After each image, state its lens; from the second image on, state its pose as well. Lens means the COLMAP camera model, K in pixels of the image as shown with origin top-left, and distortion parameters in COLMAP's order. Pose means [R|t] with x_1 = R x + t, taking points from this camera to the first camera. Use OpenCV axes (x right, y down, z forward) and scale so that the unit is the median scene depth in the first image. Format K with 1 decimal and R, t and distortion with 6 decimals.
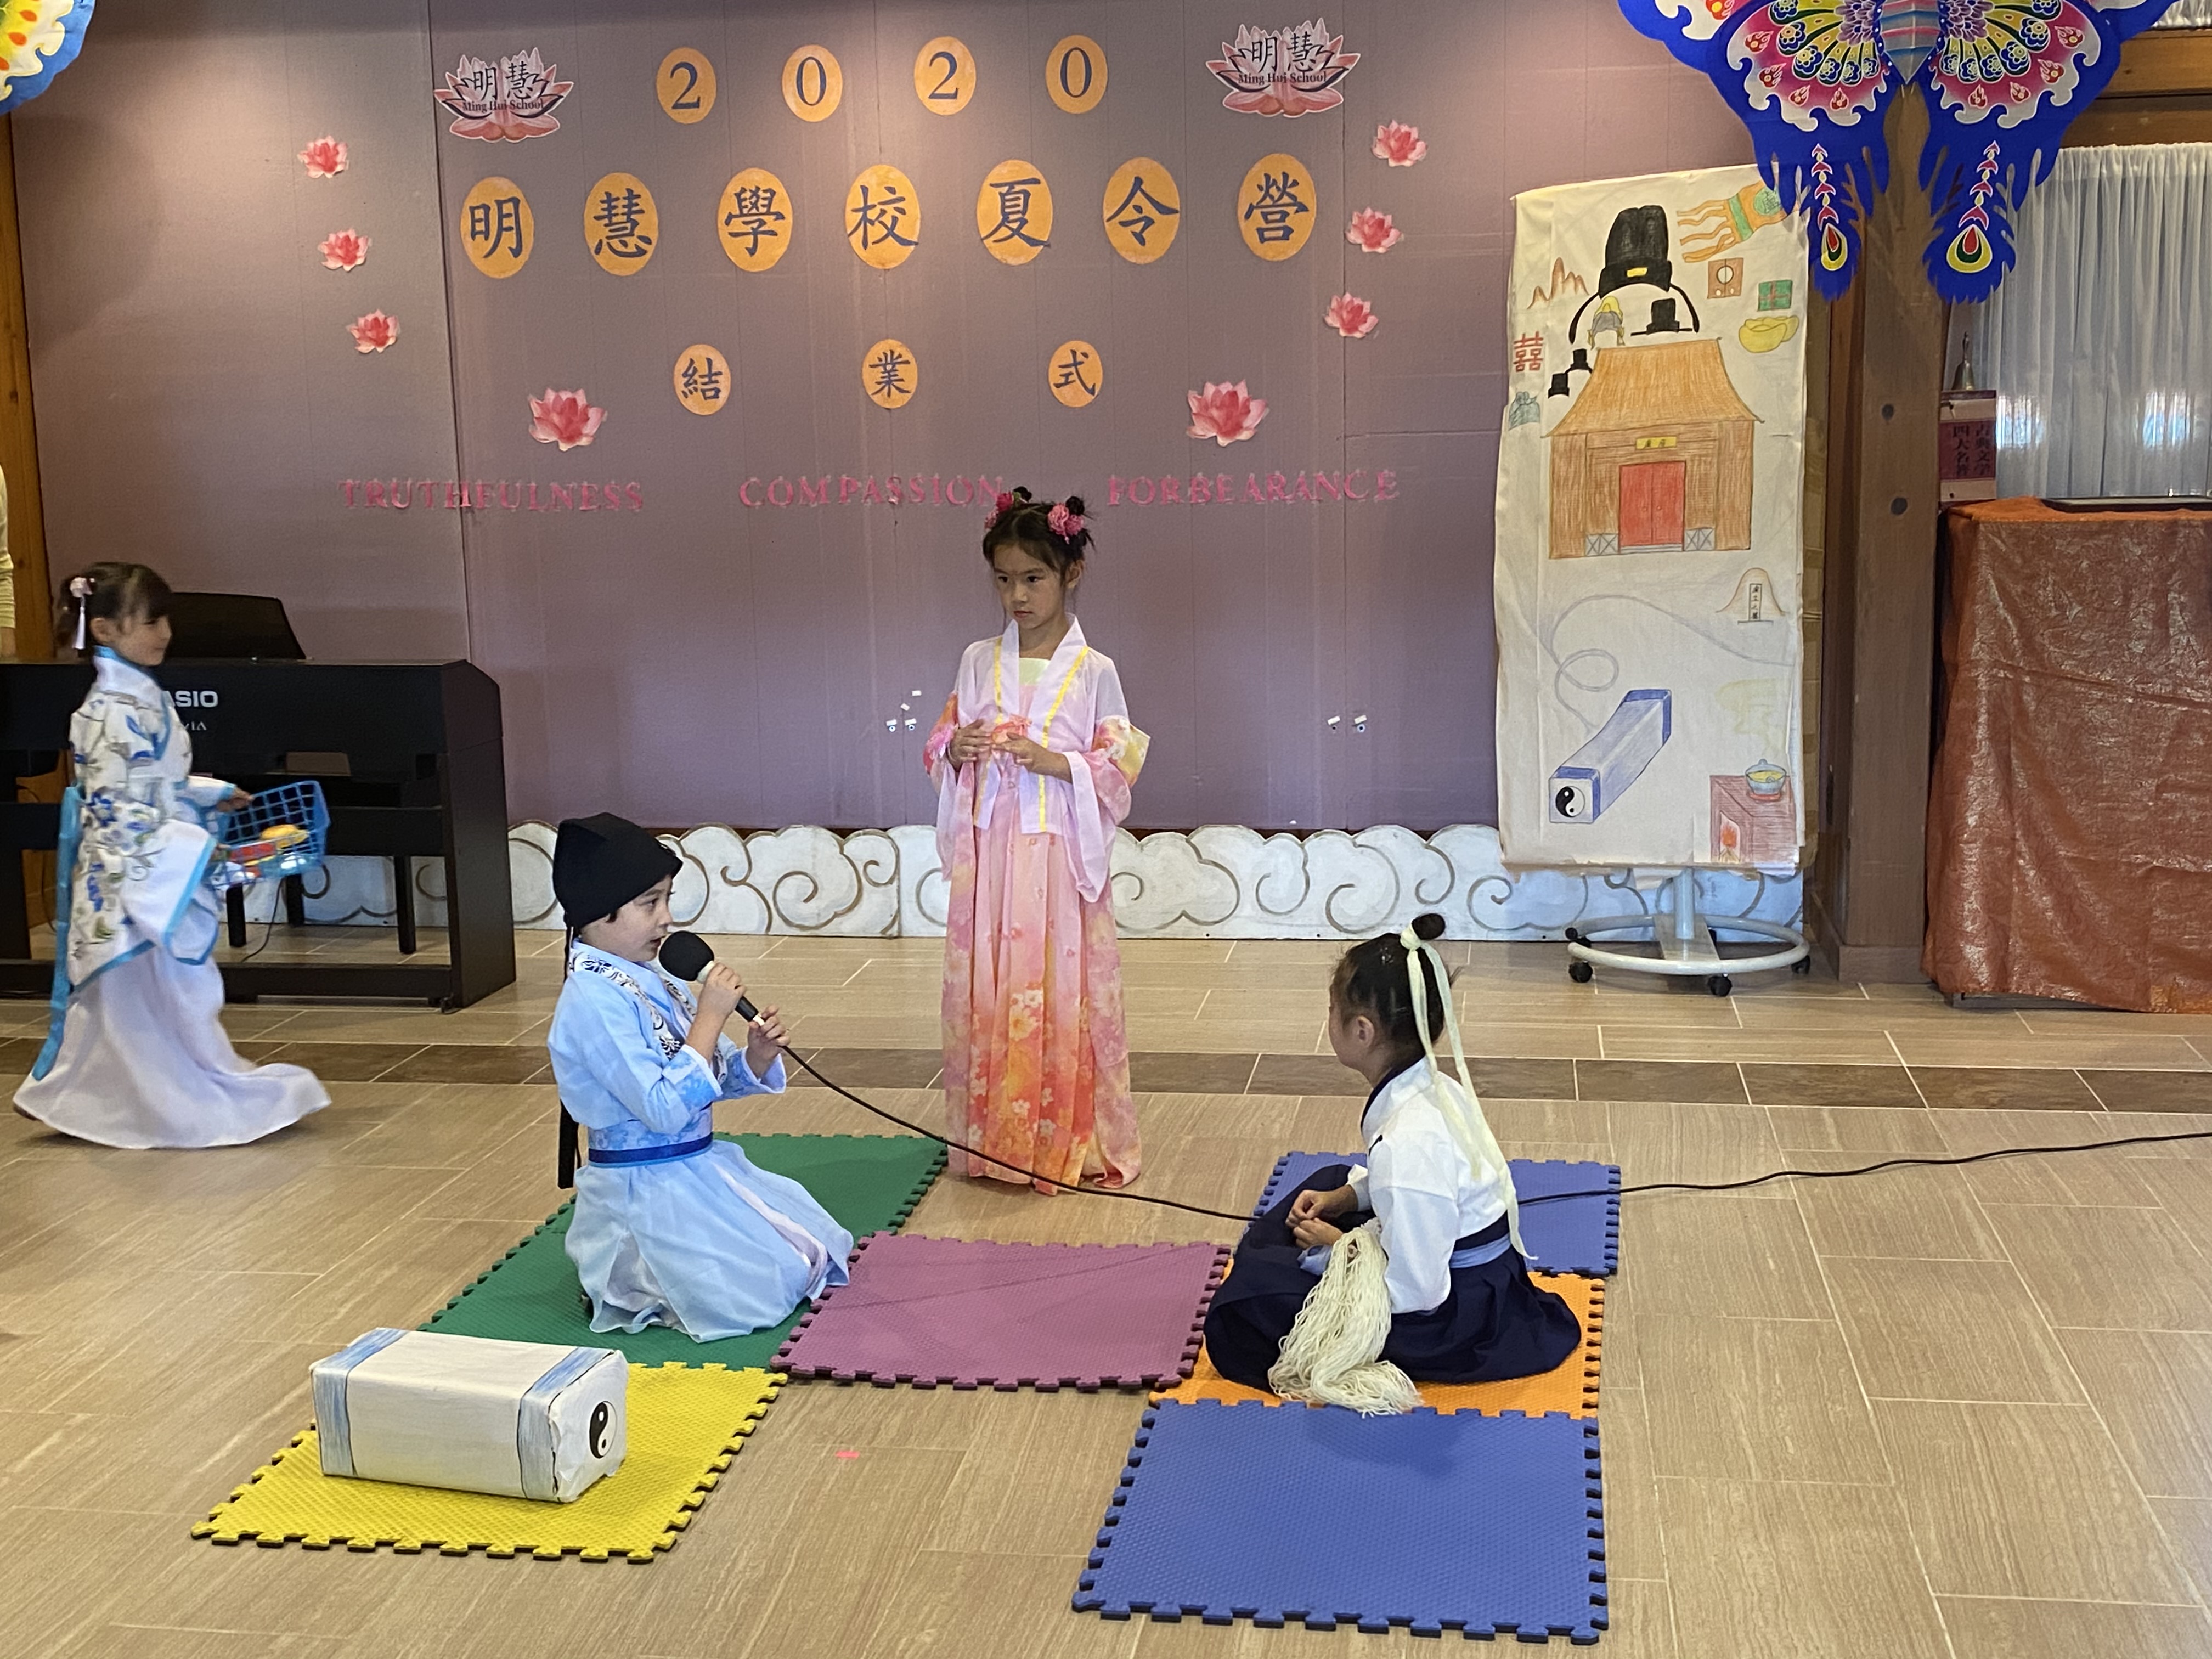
lens RADIAL K [[2532.0, 0, 1107.8], [0, 2532.0, 901.2], [0, 0, 1]] dist [0.014809, -0.128182]
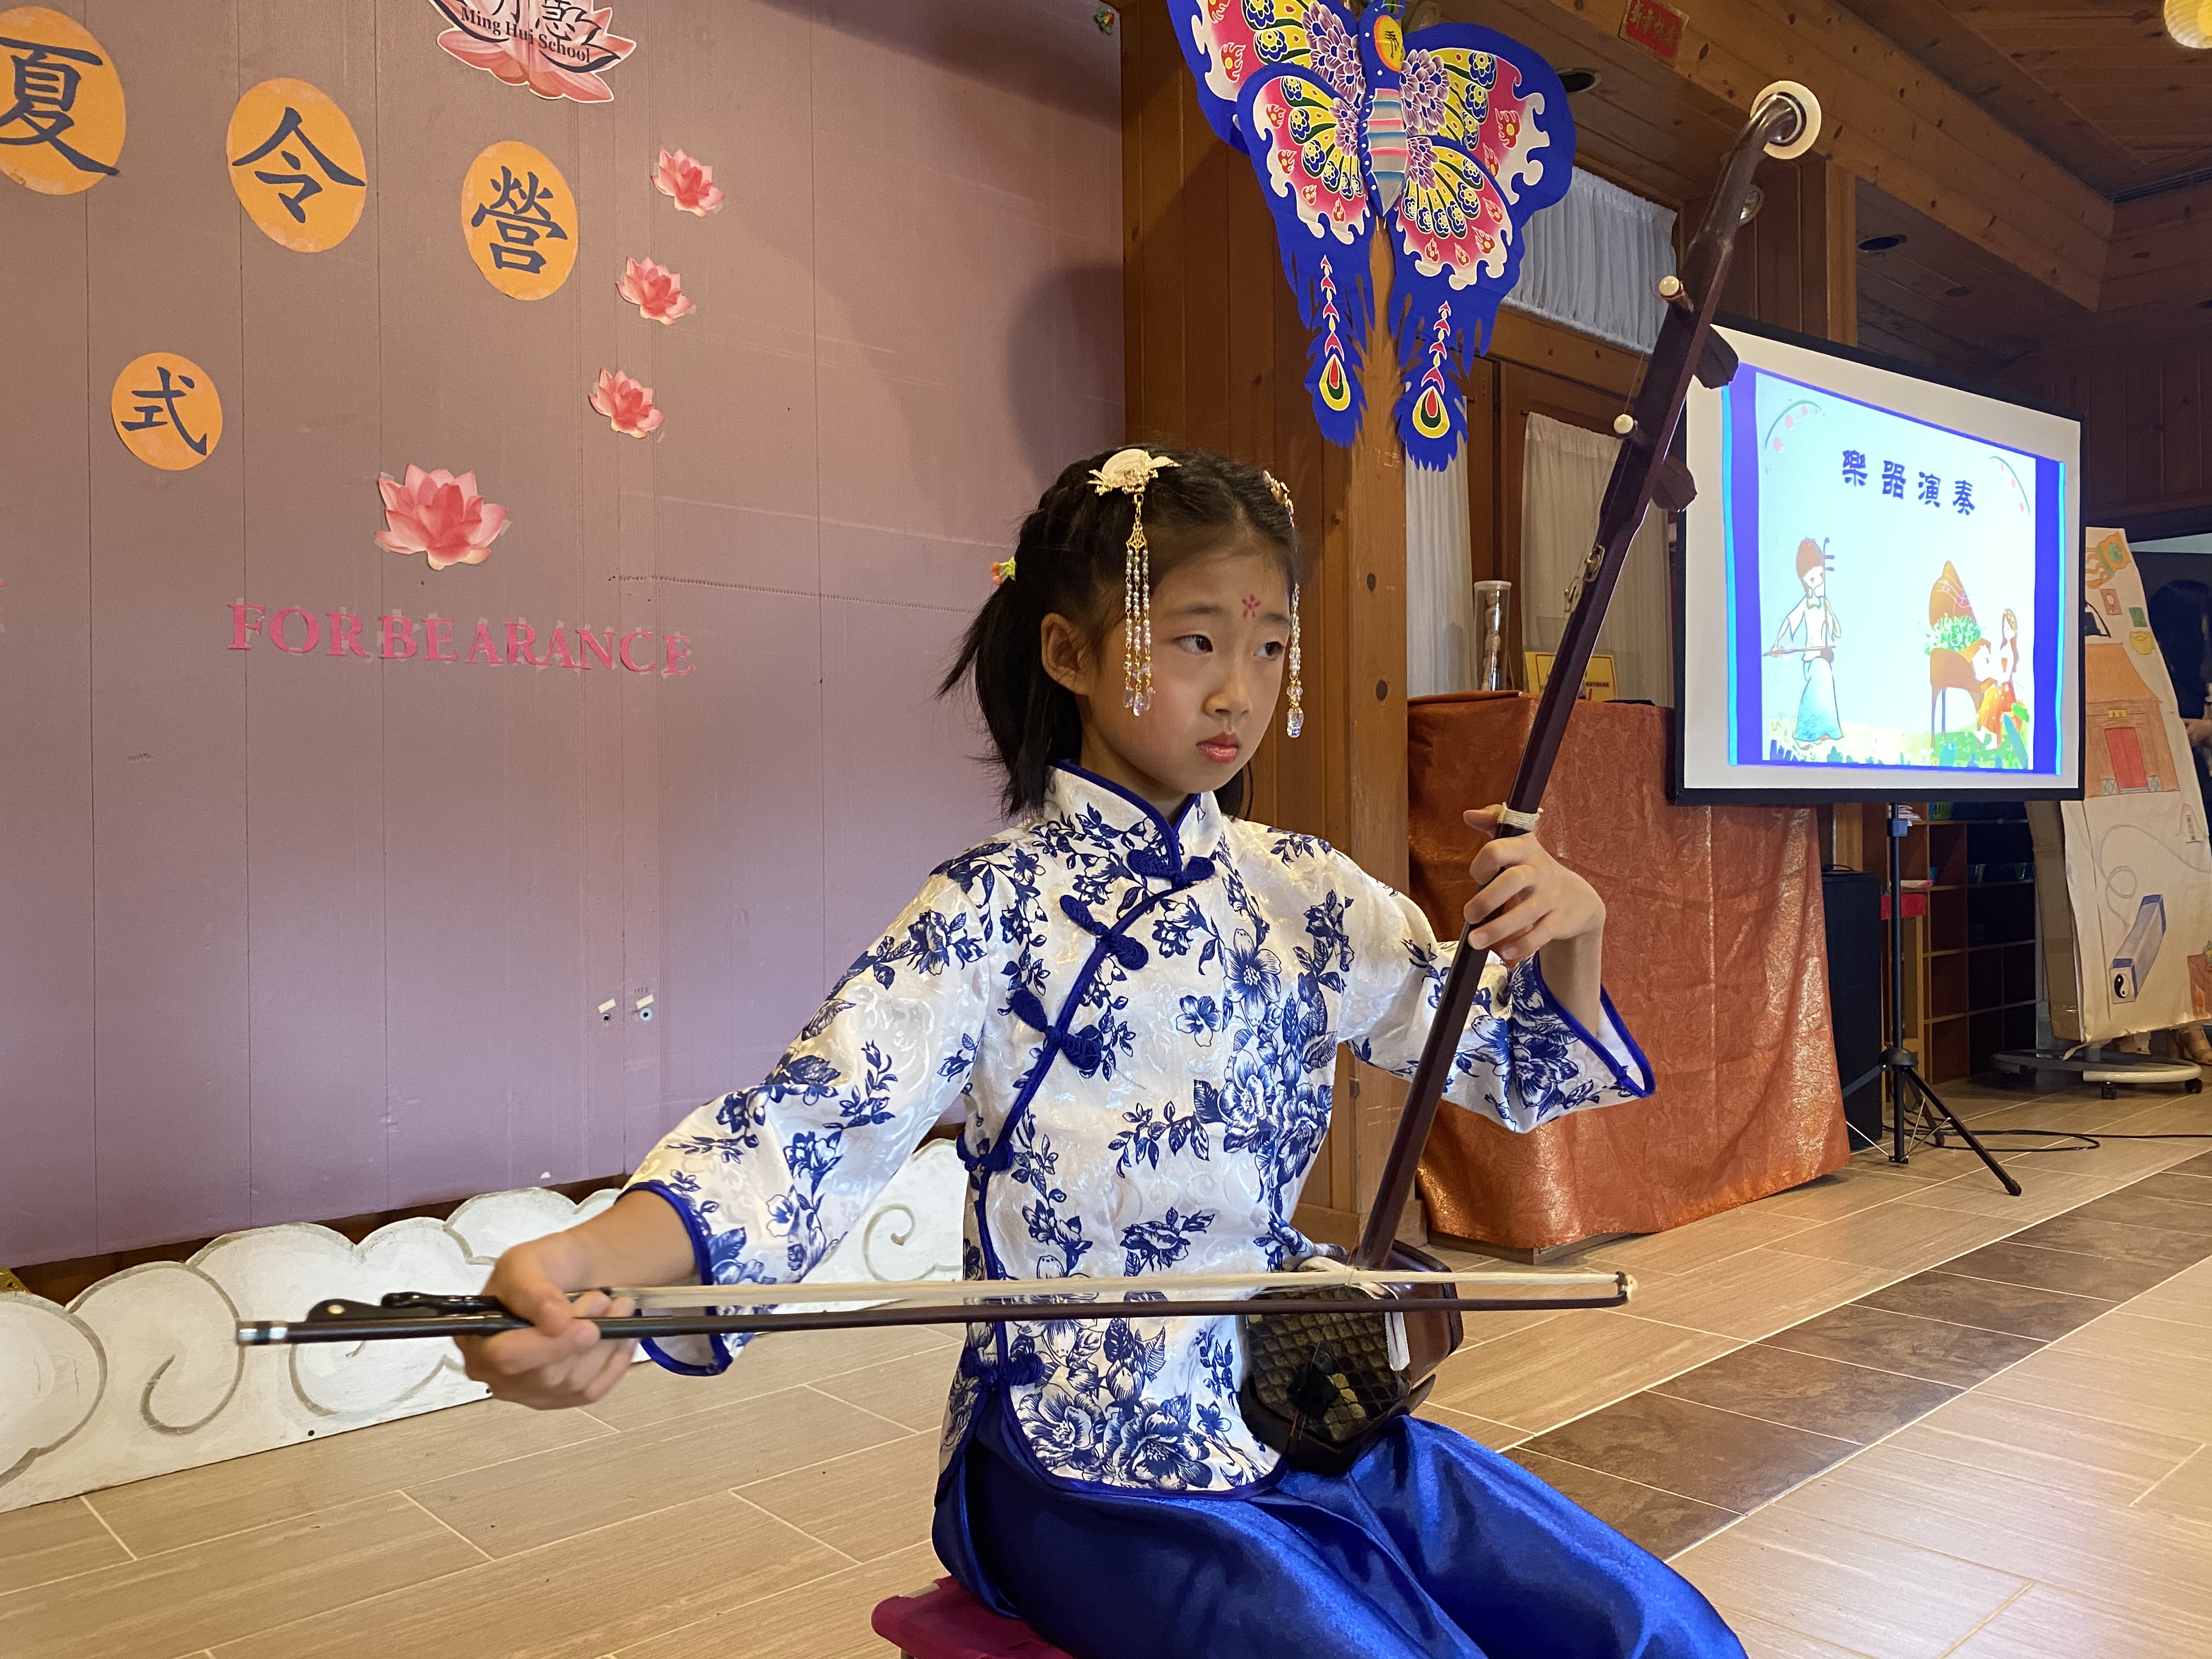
lens RADIAL K [[1681.9, 0, 1111.1], [0, 1681.9, 843.8], [0, 0, 1]] dist [-0.008239, -0.006529]
pose [[0.628693, 0.016066, 0.777487, -0.170734], [0.147838, 0.979085, -0.139777, -0.034009], [-0.763472, 0.202819, 0.613169, 0.650890]]
